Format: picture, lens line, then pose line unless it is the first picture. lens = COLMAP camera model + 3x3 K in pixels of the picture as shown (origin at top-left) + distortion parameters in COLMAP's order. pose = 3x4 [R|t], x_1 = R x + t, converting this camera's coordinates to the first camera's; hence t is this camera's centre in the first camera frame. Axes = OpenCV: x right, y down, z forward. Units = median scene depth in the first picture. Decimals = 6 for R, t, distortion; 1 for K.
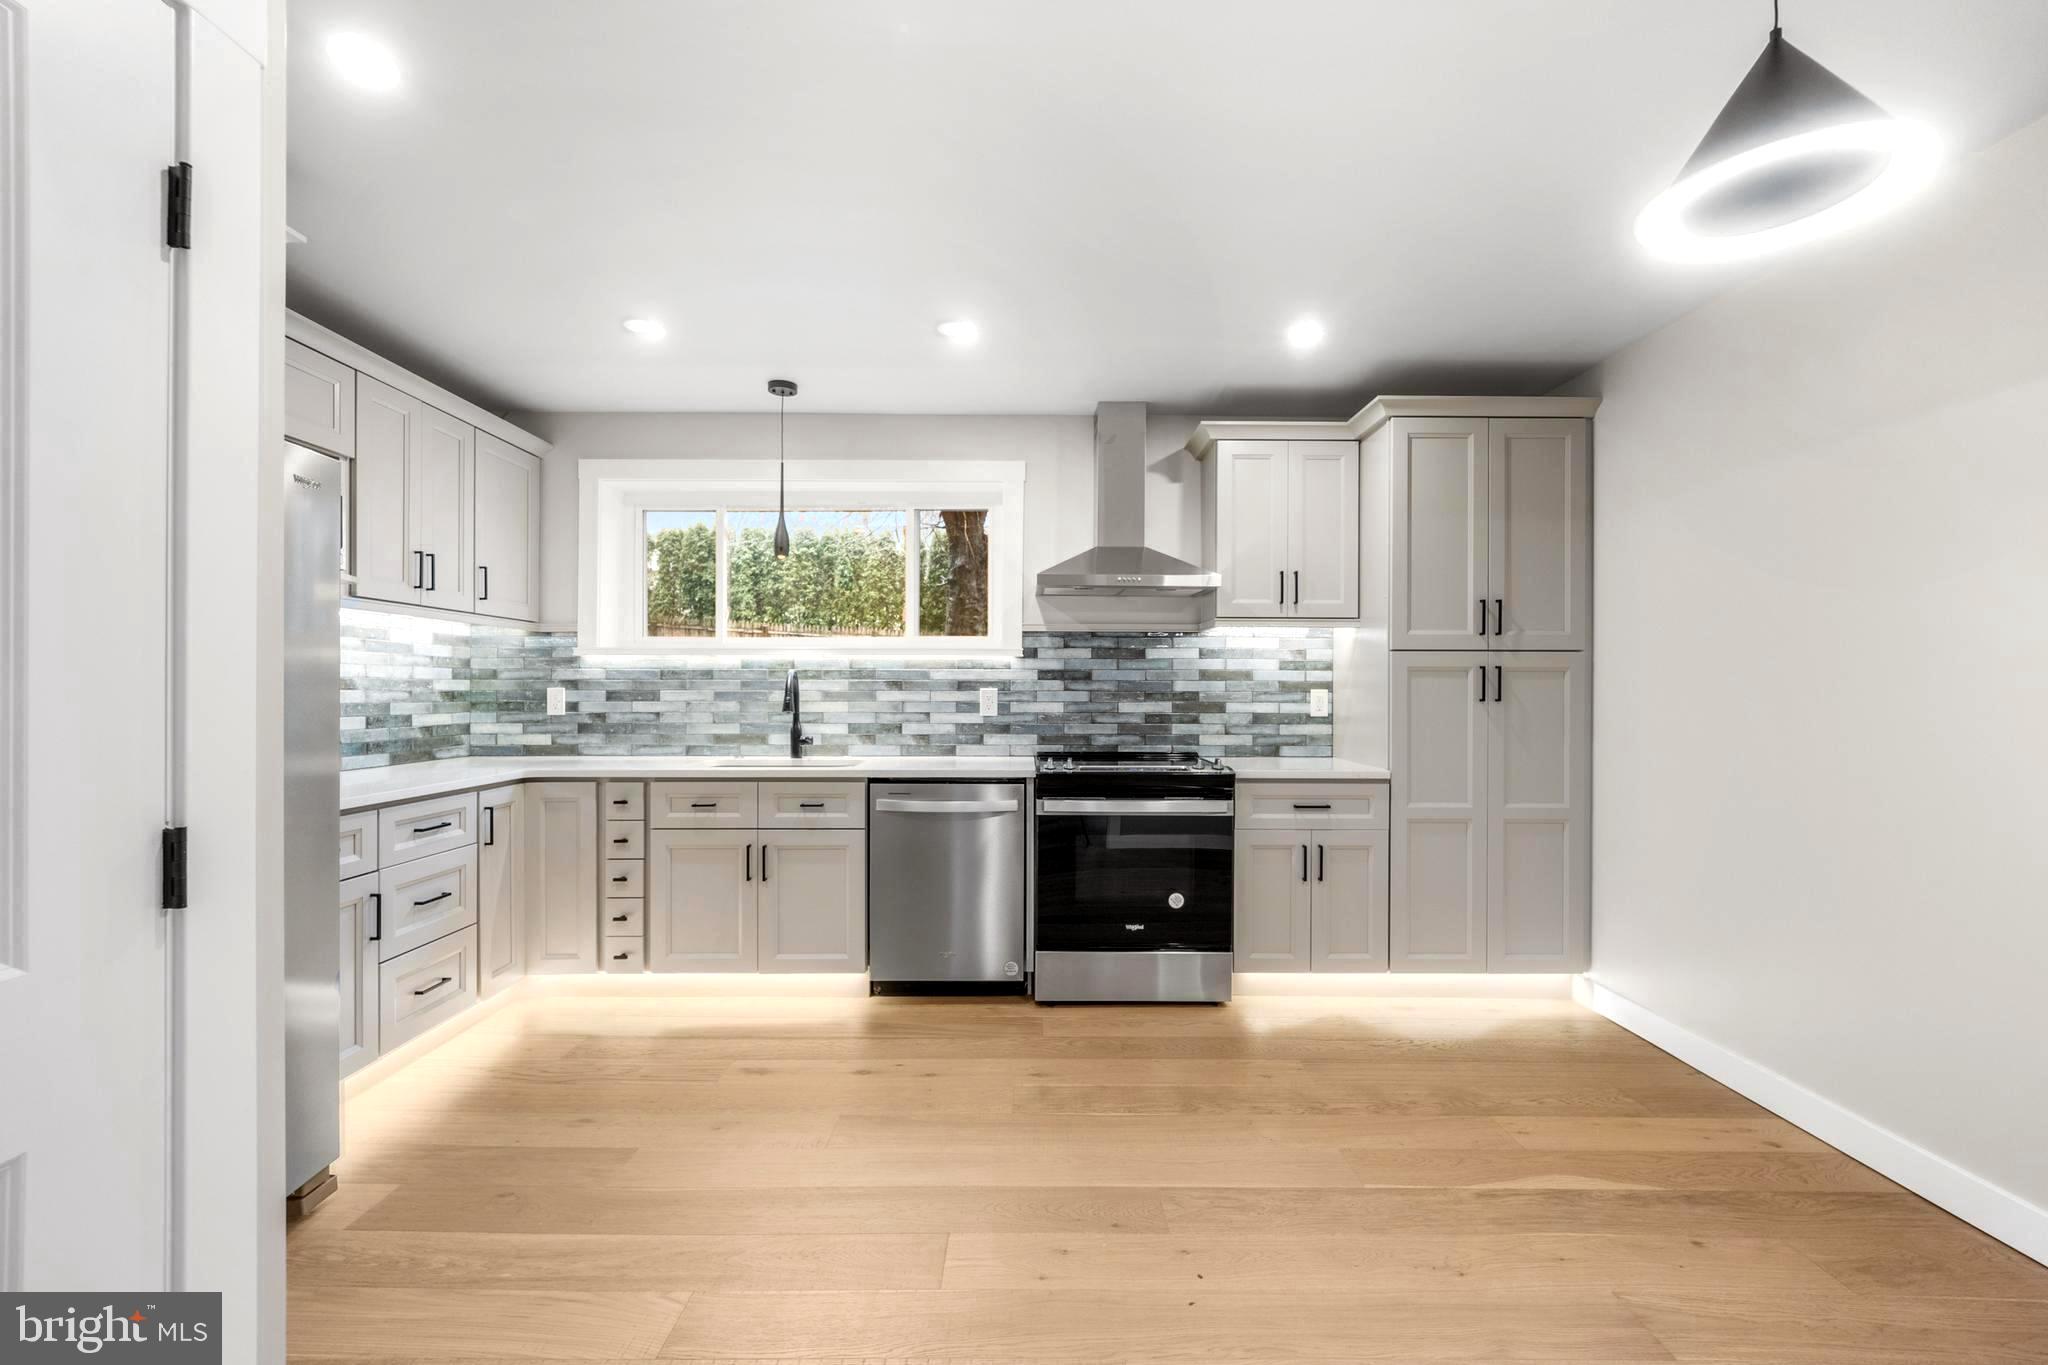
lens RADIAL K [[849.9, 0, 1026.1], [0, 849.9, 689.6], [0, 0, 1]] dist [-0.003218, 0.001101]
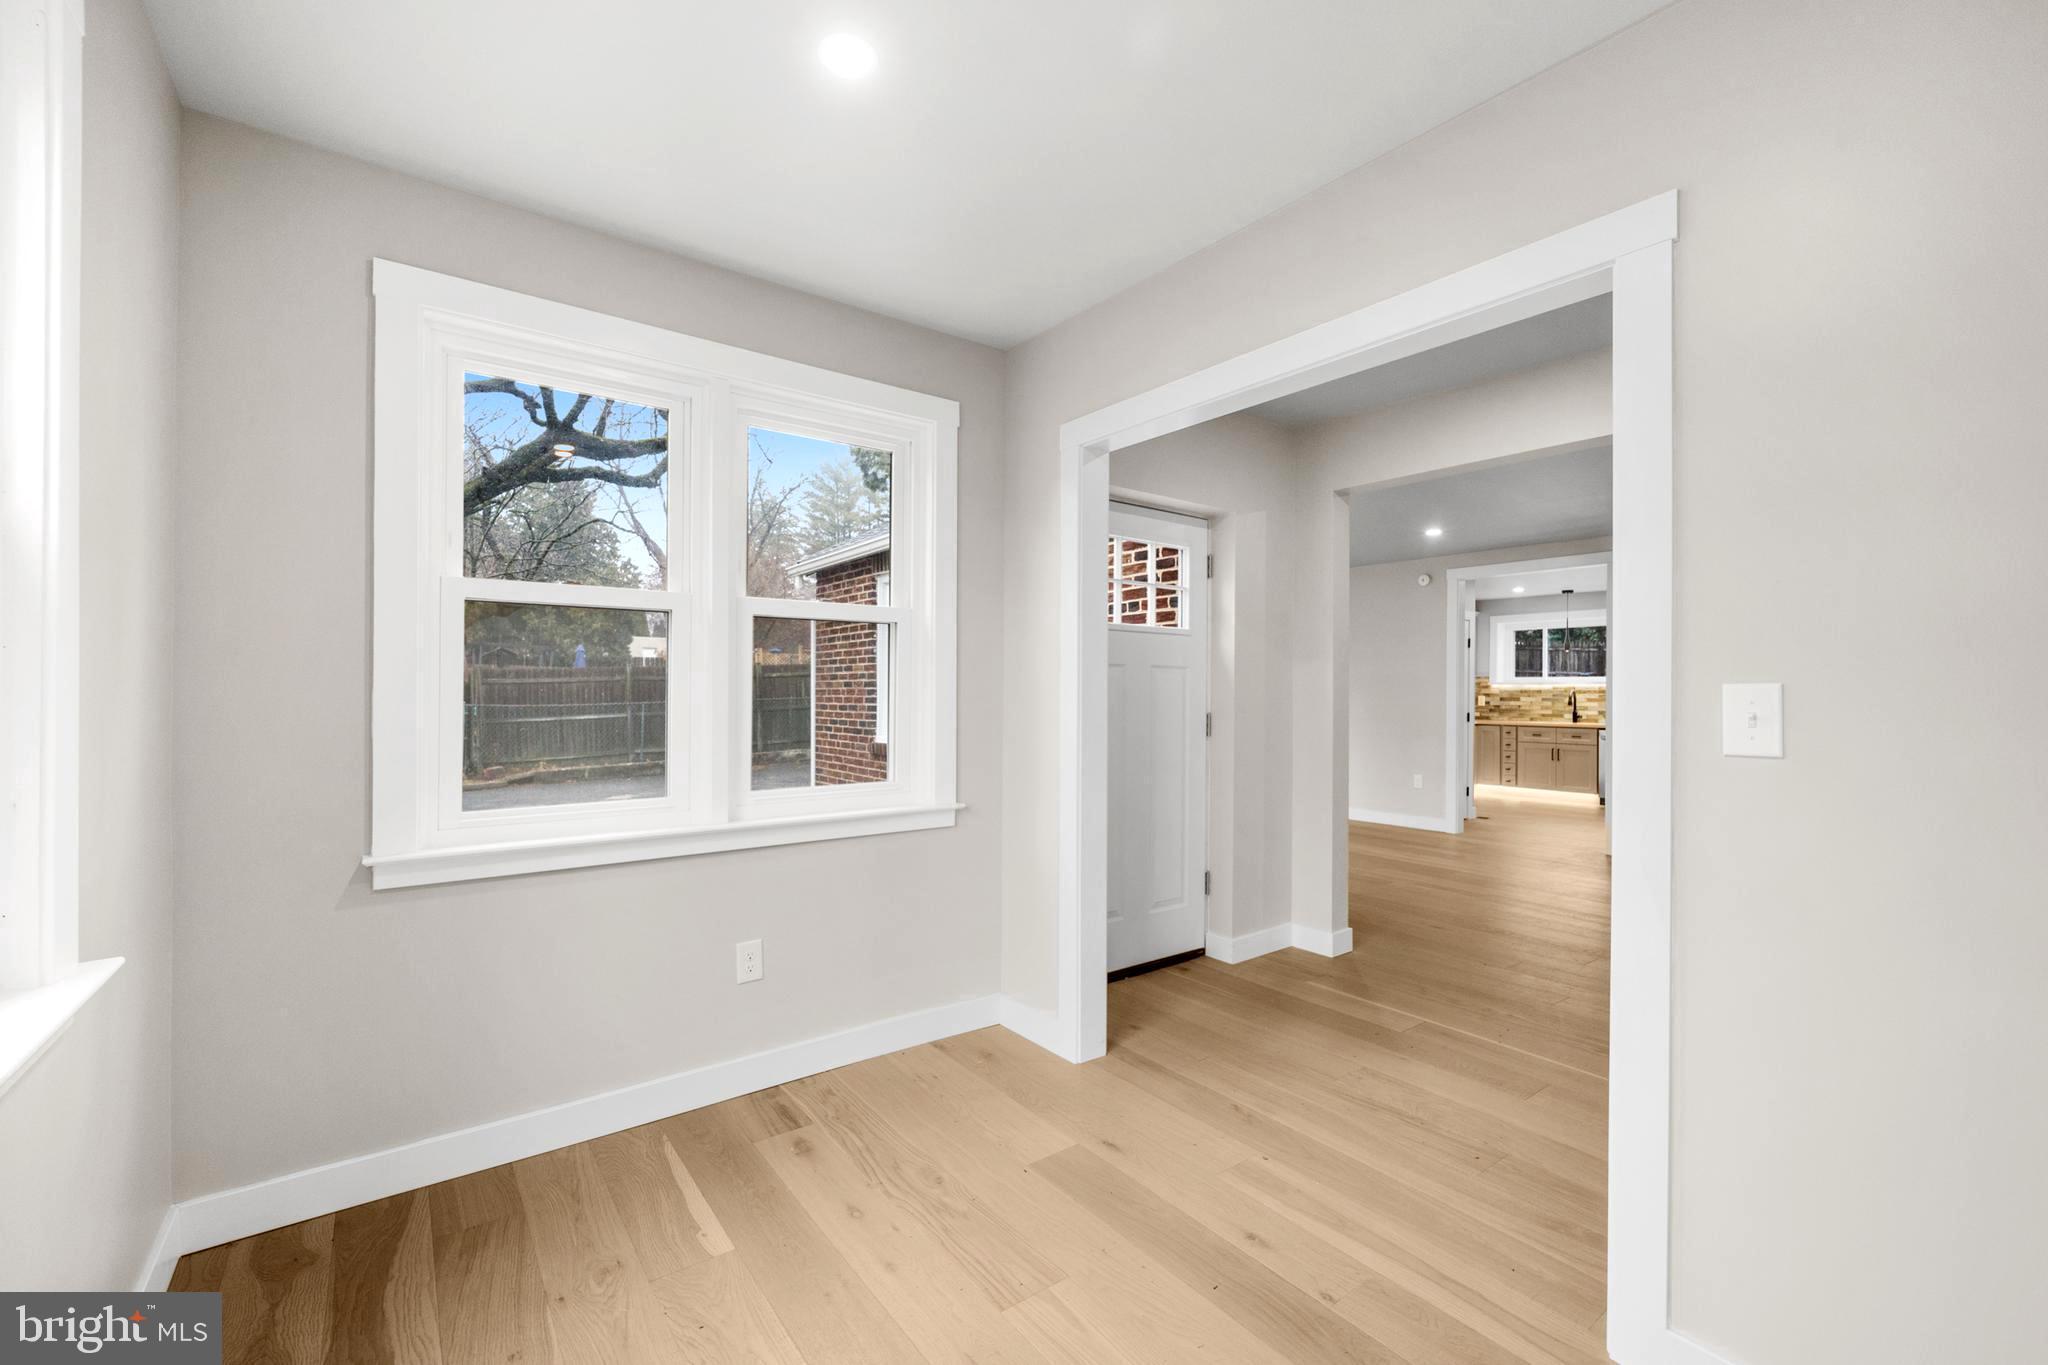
lens RADIAL K [[849.9, 0, 1011.5], [0, 849.9, 687.6], [0, 0, 1]] dist [-0.003218, 0.001101]
pose [[0.599132, -0.000272, -0.800650, 0.826489], [-0.005509, 0.999975, -0.004463, -0.009699], [0.800631, 0.007085, 0.599116, -2.074398]]
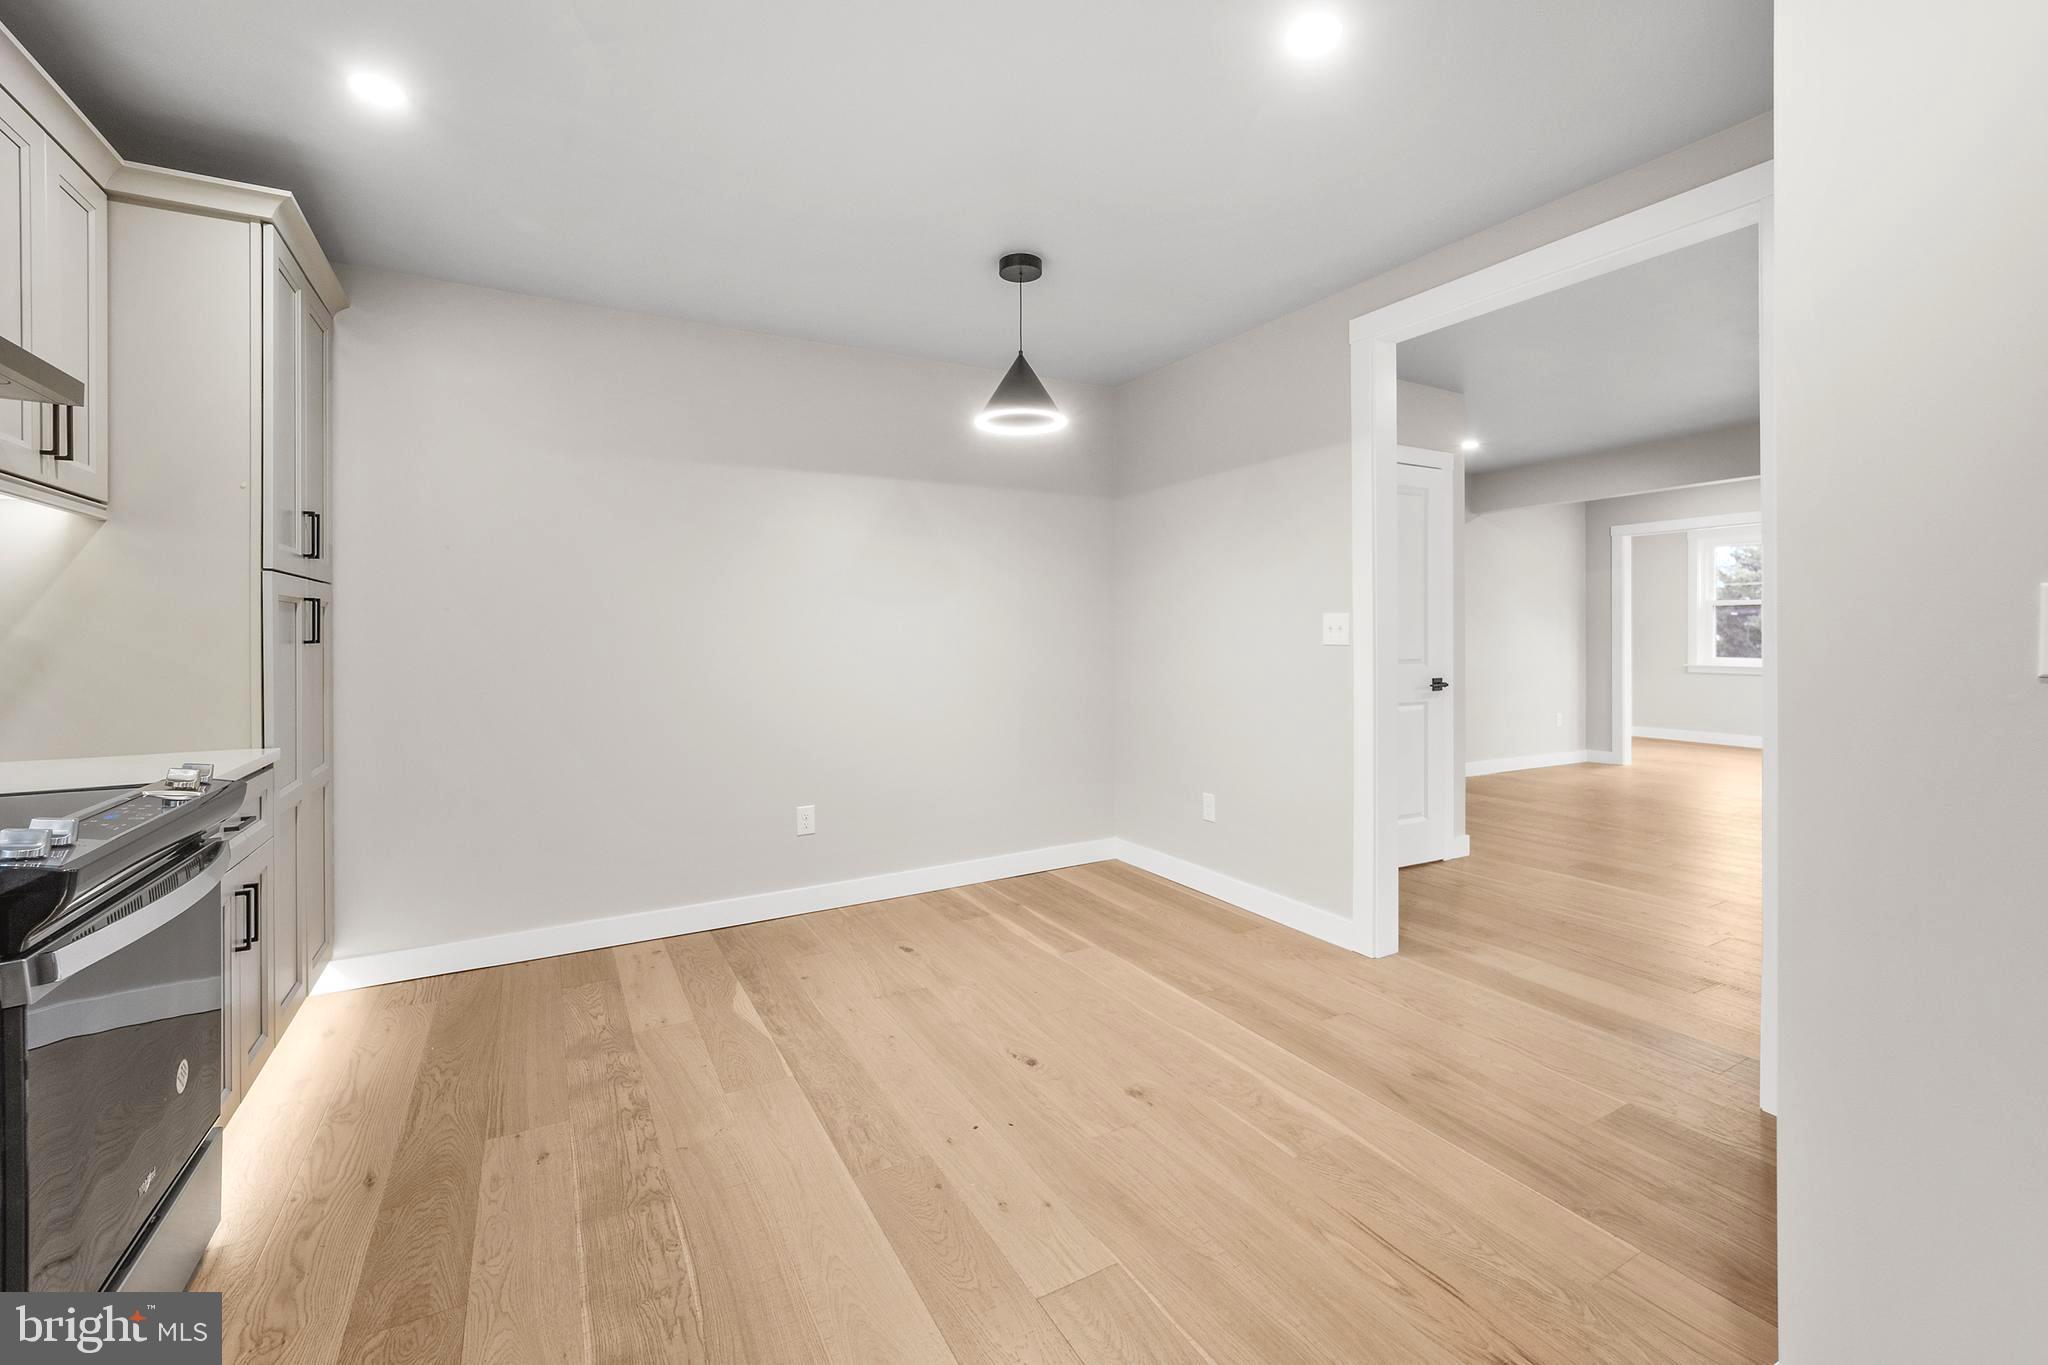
lens RADIAL K [[849.9, 0, 1028.7], [0, 849.9, 633.2], [0, 0, 1]] dist [-0.003218, 0.001101]
pose [[-0.499620, 0.000572, 0.866244, -0.397063], [0.003001, 0.999995, 0.001071, 0.004786], [-0.866239, 0.003135, -0.499620, 0.714268]]
